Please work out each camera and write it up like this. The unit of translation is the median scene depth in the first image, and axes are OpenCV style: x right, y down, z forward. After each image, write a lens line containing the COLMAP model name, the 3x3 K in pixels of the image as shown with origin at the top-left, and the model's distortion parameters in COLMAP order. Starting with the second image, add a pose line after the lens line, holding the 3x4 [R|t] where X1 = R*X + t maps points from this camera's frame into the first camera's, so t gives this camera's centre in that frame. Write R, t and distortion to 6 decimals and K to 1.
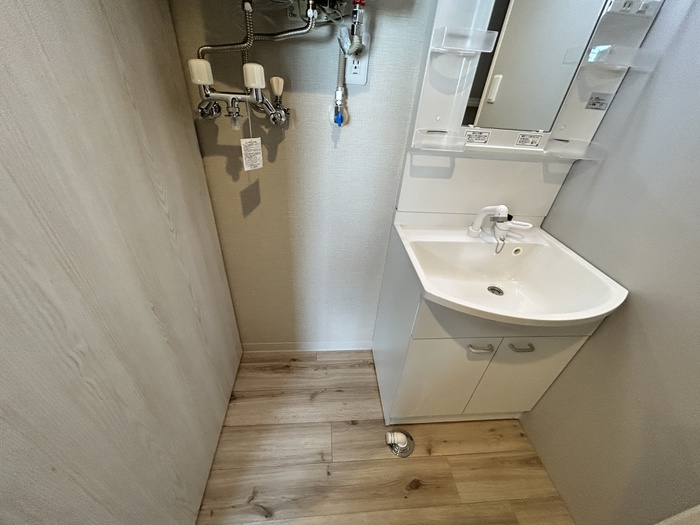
lens RADIAL K [[281.2, 0, 351.6], [0, 281.2, 261.8], [0, 0, 1]] dist [-0.001541, 0.001108]
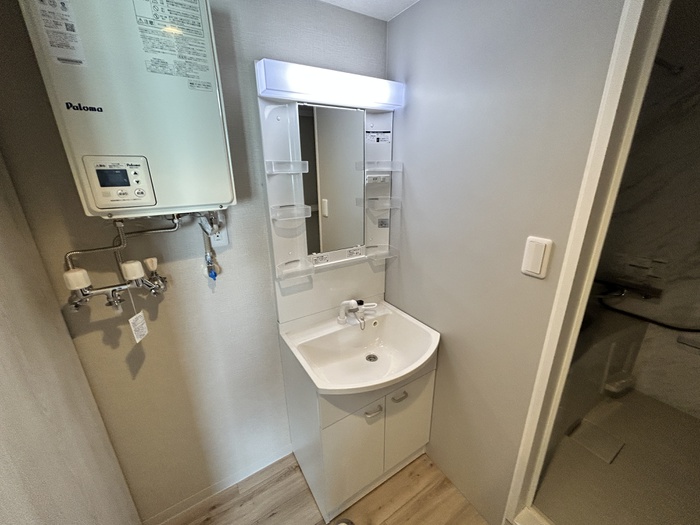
lens RADIAL K [[281.2, 0, 349.3], [0, 281.2, 261.4], [0, 0, 1]] dist [-0.001541, 0.001108]
pose [[0.886922, -0.229856, 0.400668, 0.005170], [0.324226, 0.927601, -0.185562, -0.121453], [-0.329008, 0.294486, 0.897236, -0.304870]]
